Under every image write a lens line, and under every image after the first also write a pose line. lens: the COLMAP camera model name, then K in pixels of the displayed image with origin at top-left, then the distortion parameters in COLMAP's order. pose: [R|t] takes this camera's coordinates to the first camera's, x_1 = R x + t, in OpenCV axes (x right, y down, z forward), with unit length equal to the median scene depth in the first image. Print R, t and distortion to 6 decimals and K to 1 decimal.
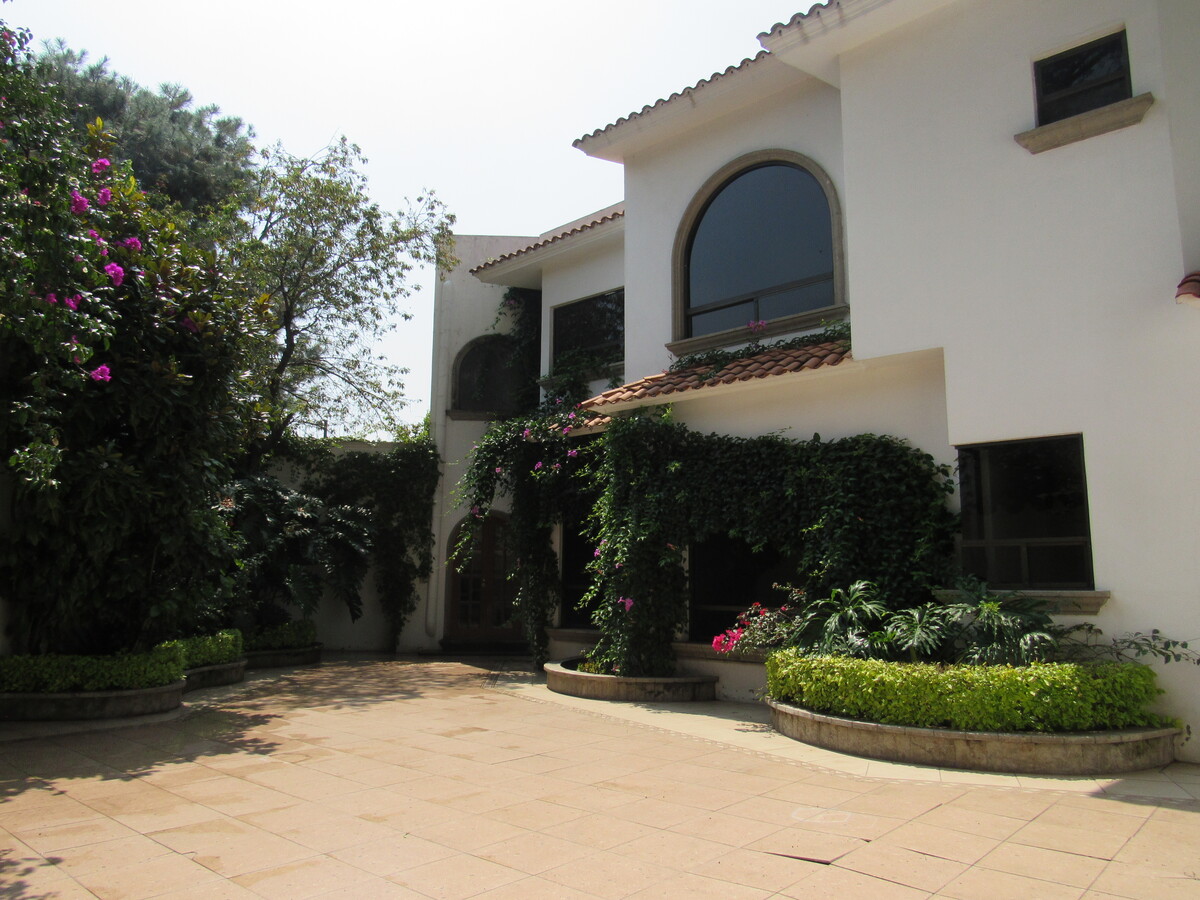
lens RADIAL K [[868.0, 0, 600.0], [0, 868.0, 450.0], [0, 0, 1]] dist [-0.007700, 0.000468]
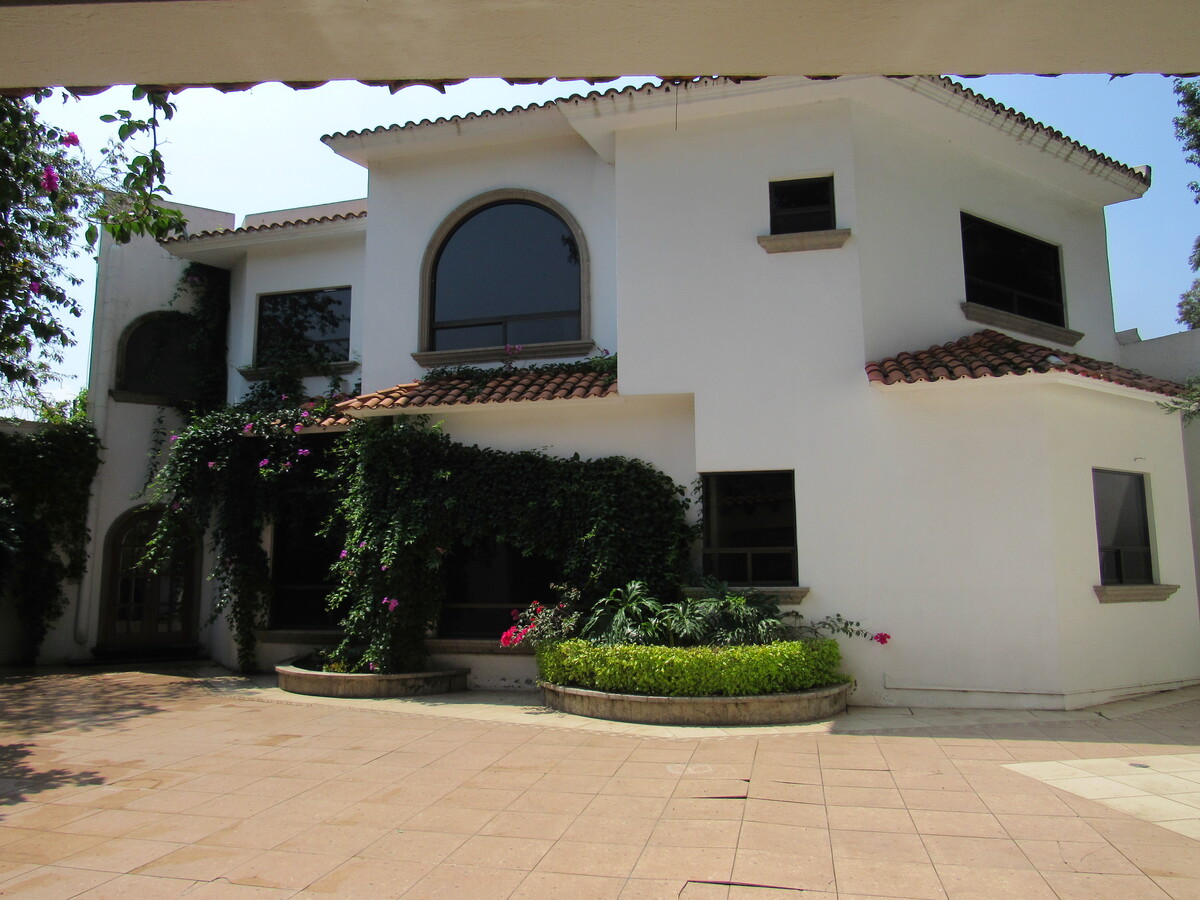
lens RADIAL K [[858.5, 0, 605.7], [0, 858.5, 455.7], [0, 0, 1]] dist [-0.015557, 0.000778]
pose [[0.877965, 0.052439, 0.475844, -0.261012], [-0.060732, 0.998152, 0.002057, -0.020316], [-0.474856, -0.030705, 0.879528, -0.024809]]
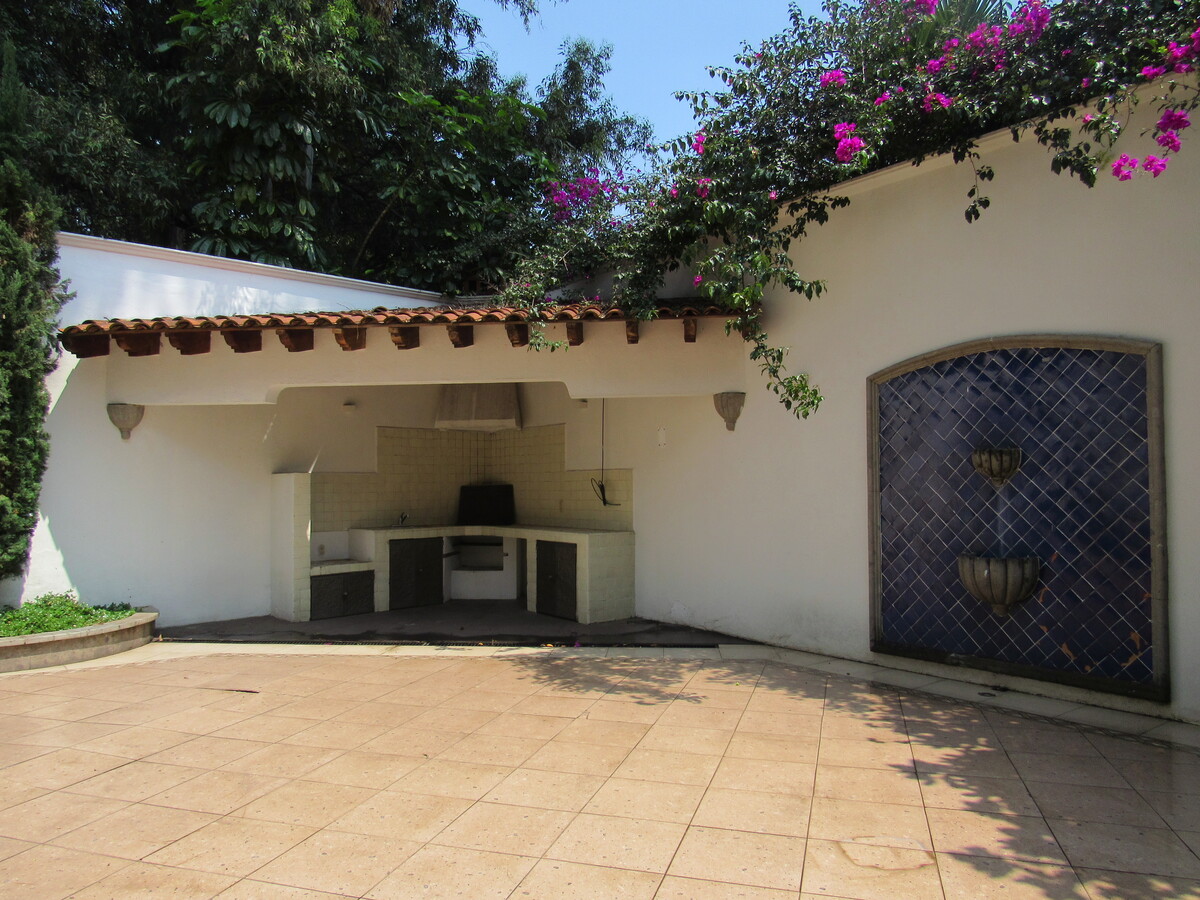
lens RADIAL K [[868.0, 0, 600.0], [0, 868.0, 450.0], [0, 0, 1]] dist [-0.007700, 0.000468]
pose [[-0.910558, -0.016913, -0.413035, 0.005453], [0.063320, 0.981665, -0.179790, 0.141579], [0.408503, -0.189862, -0.892792, 1.000721]]
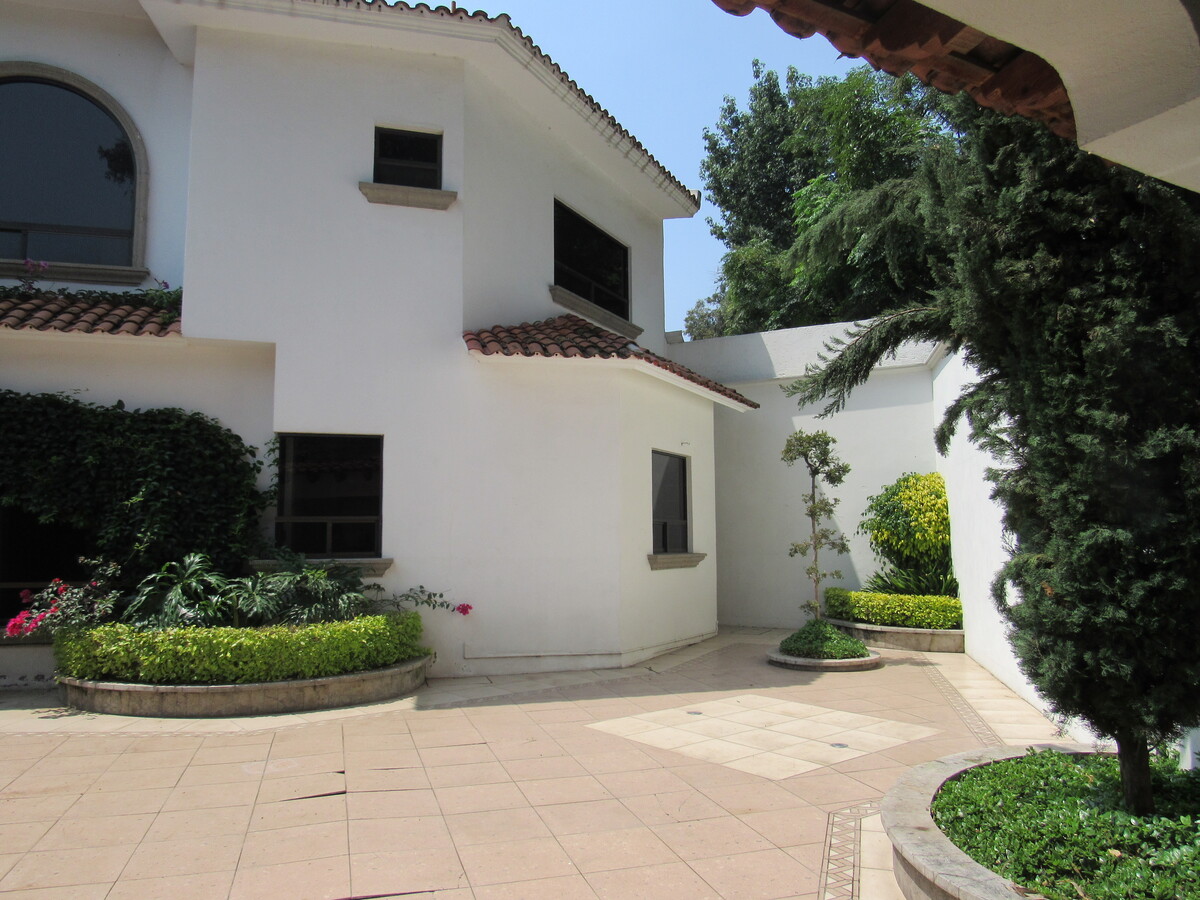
lens RADIAL K [[853.1, 0, 604.9], [0, 853.1, 452.0], [0, 0, 1]] dist [-0.027868, -0.004424]
pose [[0.524466, 0.075876, 0.848044, -0.259417], [-0.116229, 0.993077, -0.016972, -0.008900], [-0.843461, -0.089666, 0.529654, 0.045935]]
